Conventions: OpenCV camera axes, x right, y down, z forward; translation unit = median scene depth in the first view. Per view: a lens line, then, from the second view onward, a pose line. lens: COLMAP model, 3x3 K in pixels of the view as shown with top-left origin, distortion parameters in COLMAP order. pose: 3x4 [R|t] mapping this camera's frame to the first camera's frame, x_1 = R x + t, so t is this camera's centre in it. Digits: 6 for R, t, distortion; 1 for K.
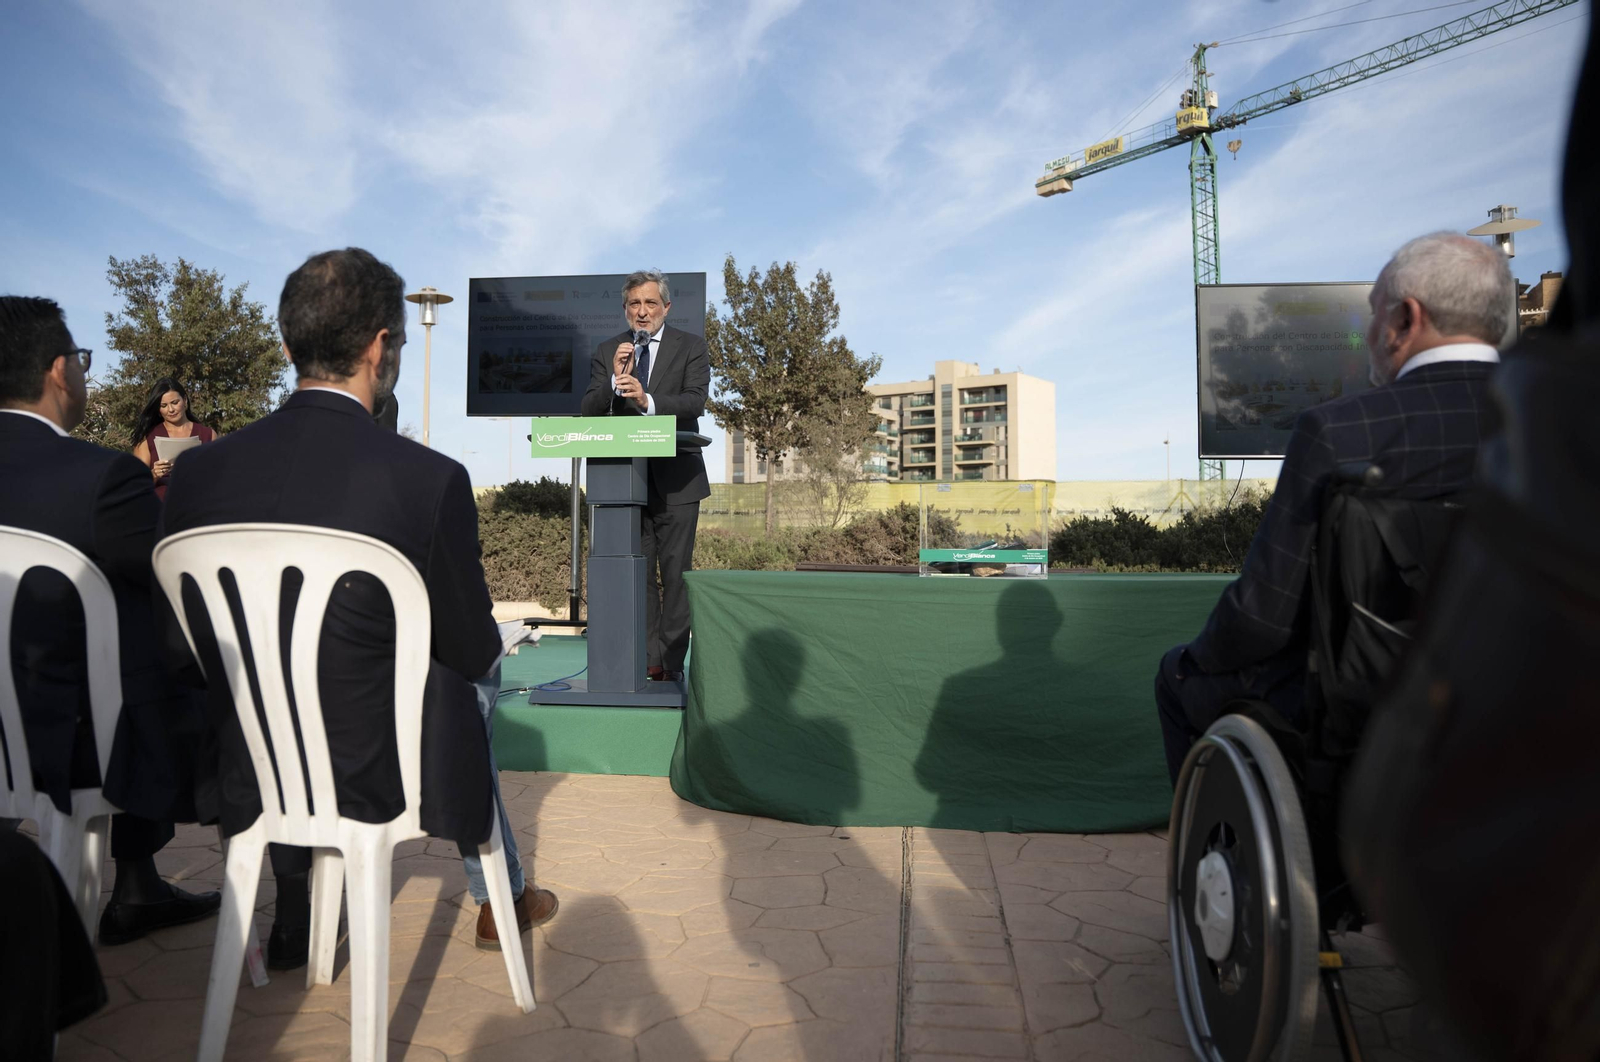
lens RADIAL K [[1162.1, 0, 749.6], [0, 1162.1, 495.9], [0, 0, 1]] dist [-0.134500, 0.104103]
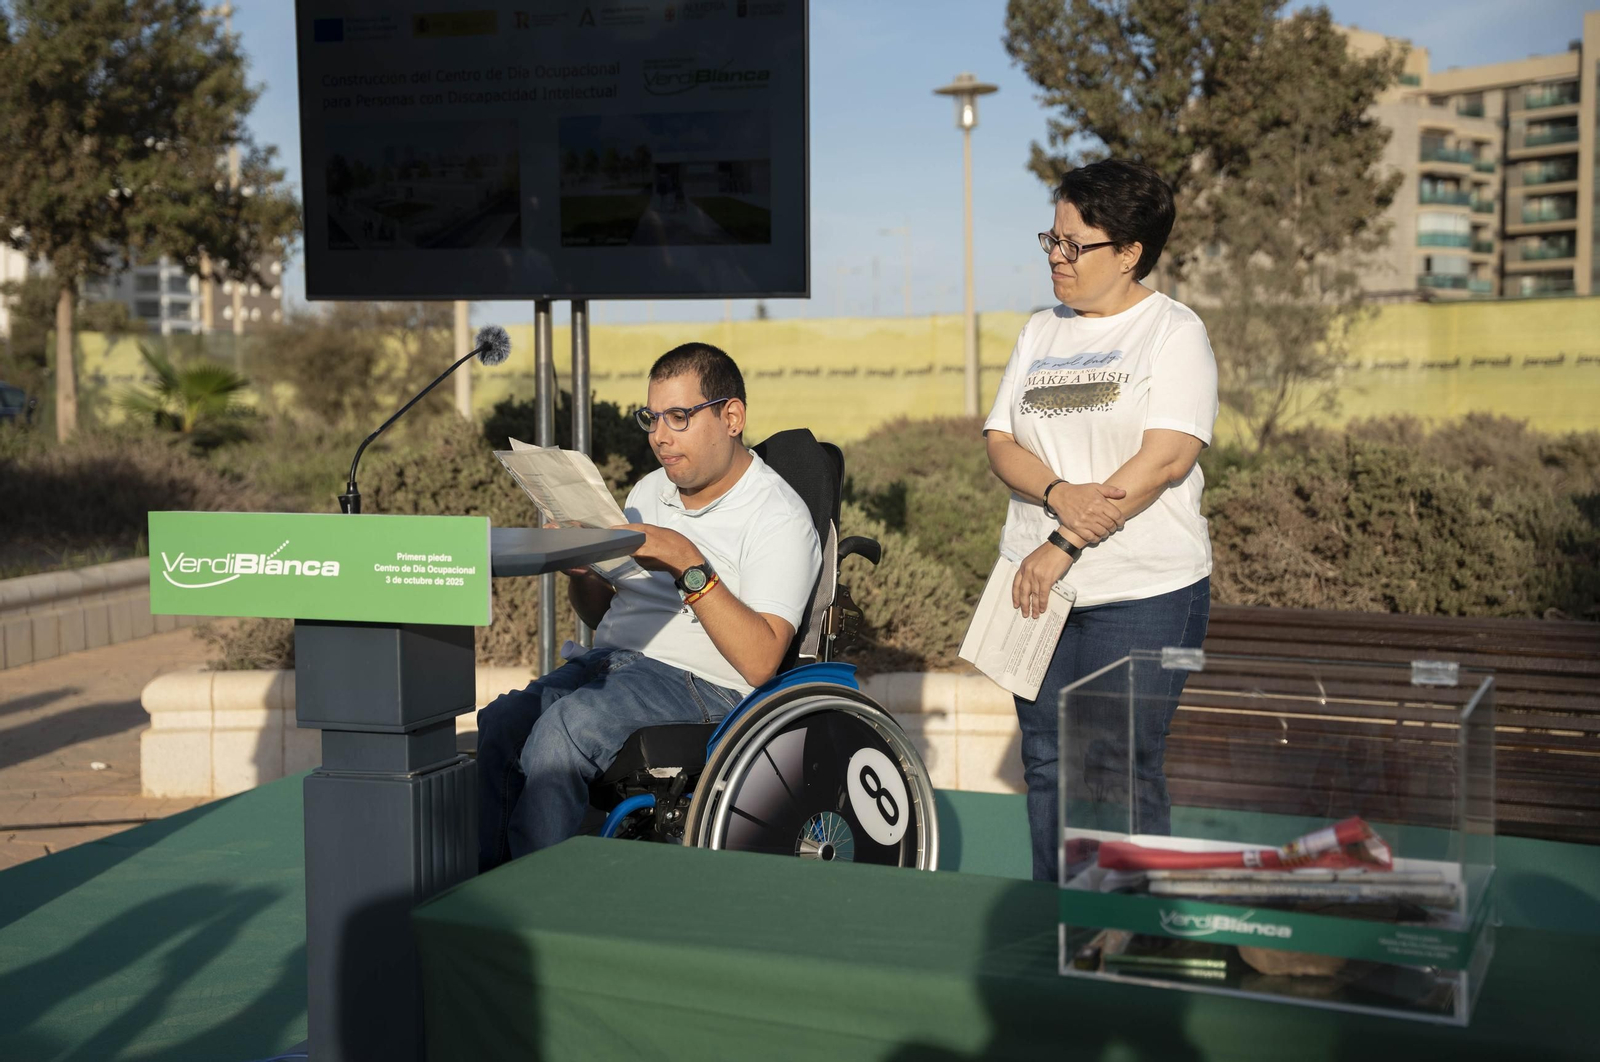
lens RADIAL K [[2110.9, 0, 753.5], [0, 2110.9, 496.4], [0, 0, 1]] dist [0.143887, 0.122152]
pose [[0.979039, -0.000042, -0.203672, 0.026123], [0.018880, 0.995713, 0.090549, -0.017320], [0.202795, -0.092497, 0.974843, 0.056125]]
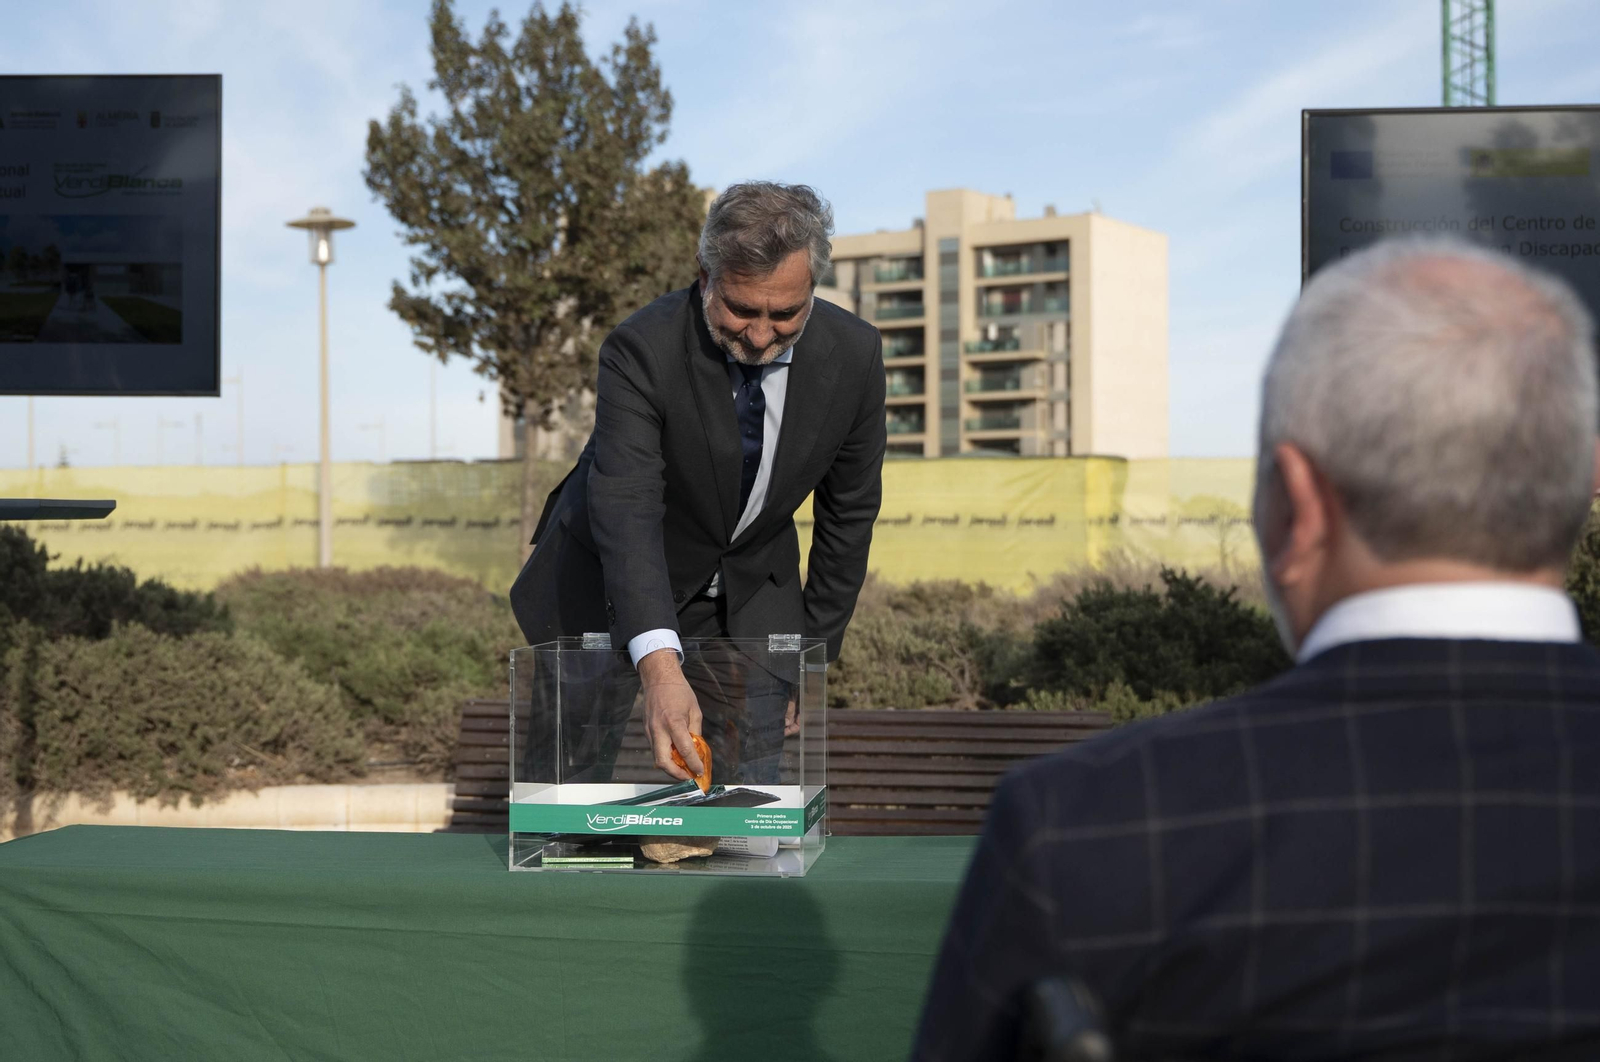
lens RADIAL K [[2361.2, 0, 757.7], [0, 2361.2, 510.0], [0, 0, 1]] dist [-0.007643, 0.028520]
pose [[0.996322, -0.003918, 0.085594, 0.023103], [0.002154, 0.999784, 0.020689, -0.011262], [-0.085657, -0.020429, 0.996115, 0.018476]]
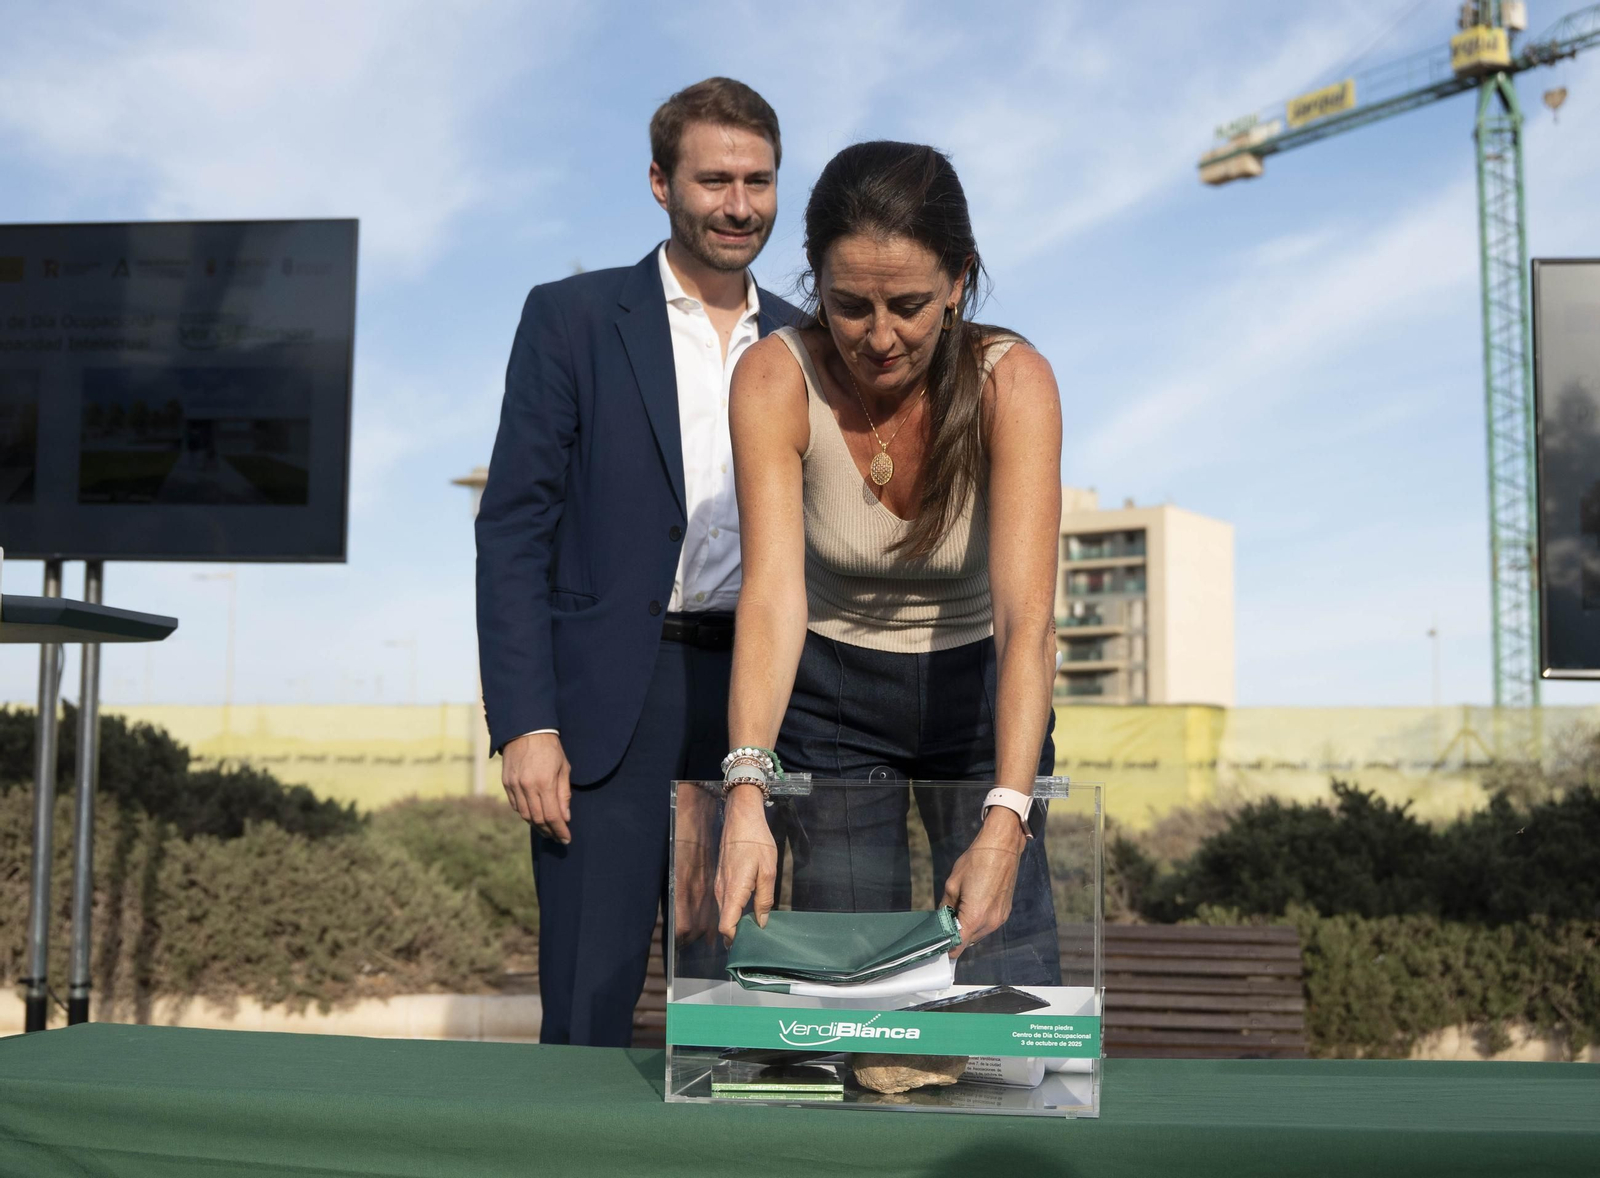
lens RADIAL K [[2082.1, 0, 791.6], [0, 2082.1, 610.4], [0, 0, 1]] dist [-0.085852, 0.027966]
pose [[0.998732, 0.011932, 0.048918, 0.021364], [-0.009286, 0.998500, -0.053963, -0.003592], [-0.049489, 0.053441, 0.997344, 0.066306]]
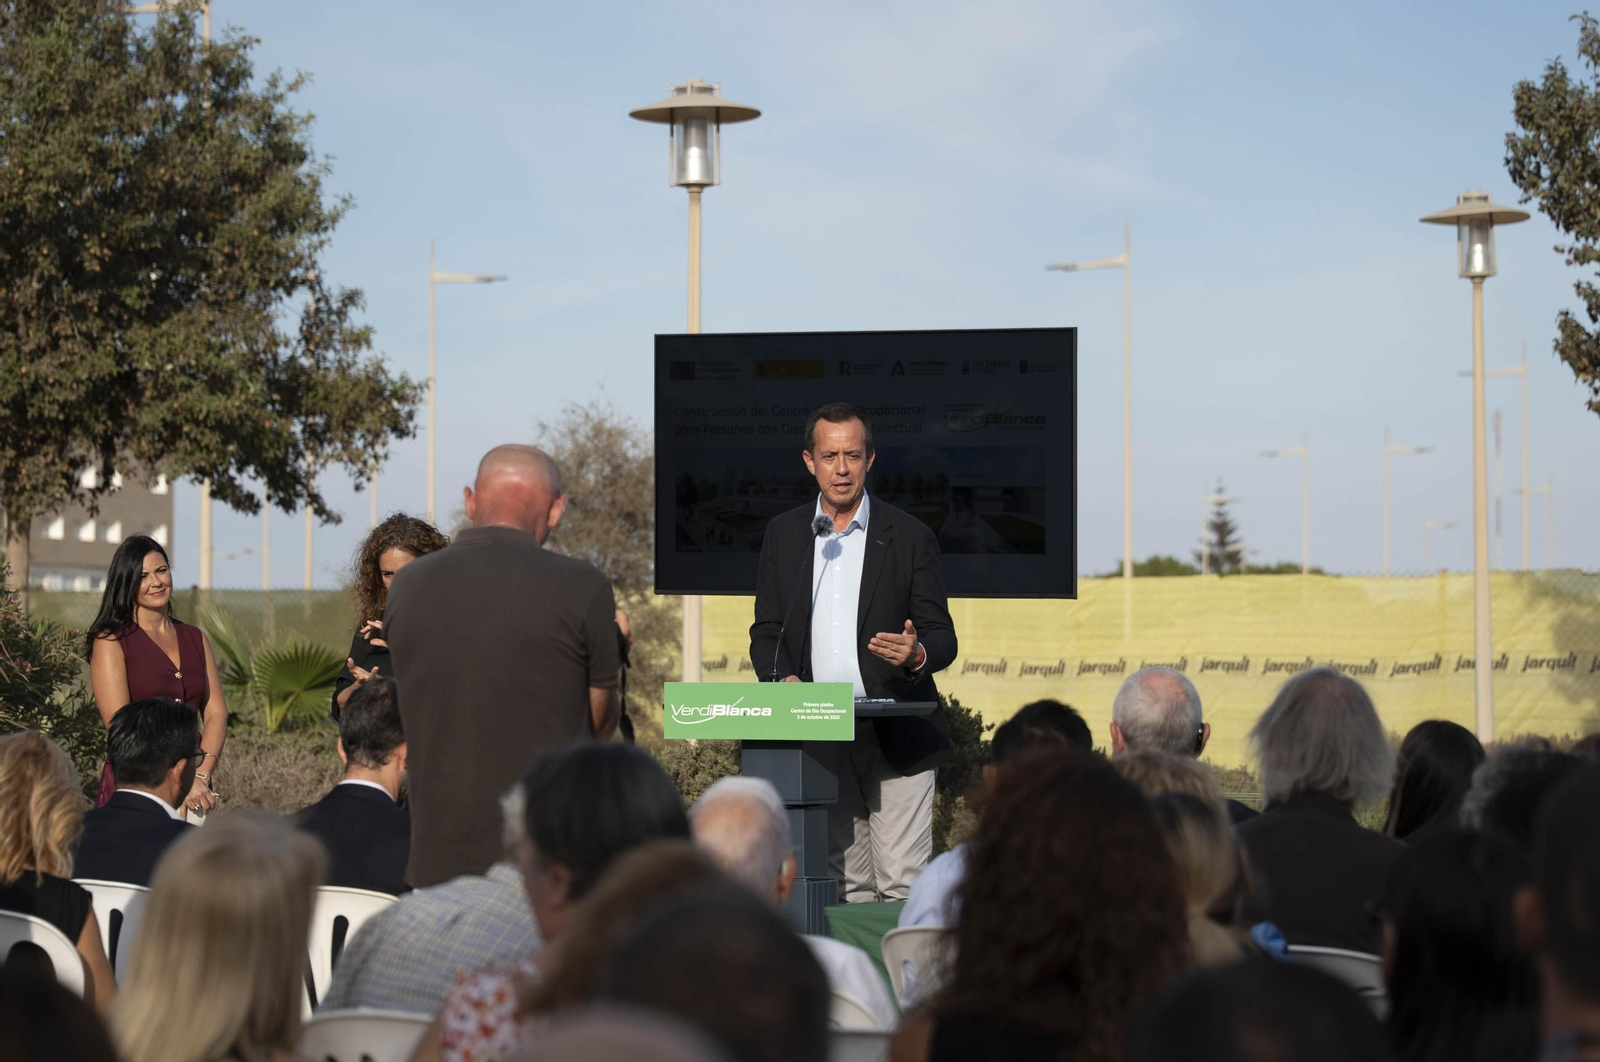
lens RADIAL K [[4852.0, 0, 800.0], [0, 4852.0, 531.0], [0, 0, 1]] dist [0.270001, 0.399823]
pose [[0.958430, -0.009720, -0.285161, 0.122388], [0.010883, 0.999938, 0.002493, -0.027582], [0.285119, -0.005493, 0.958476, -0.301679]]
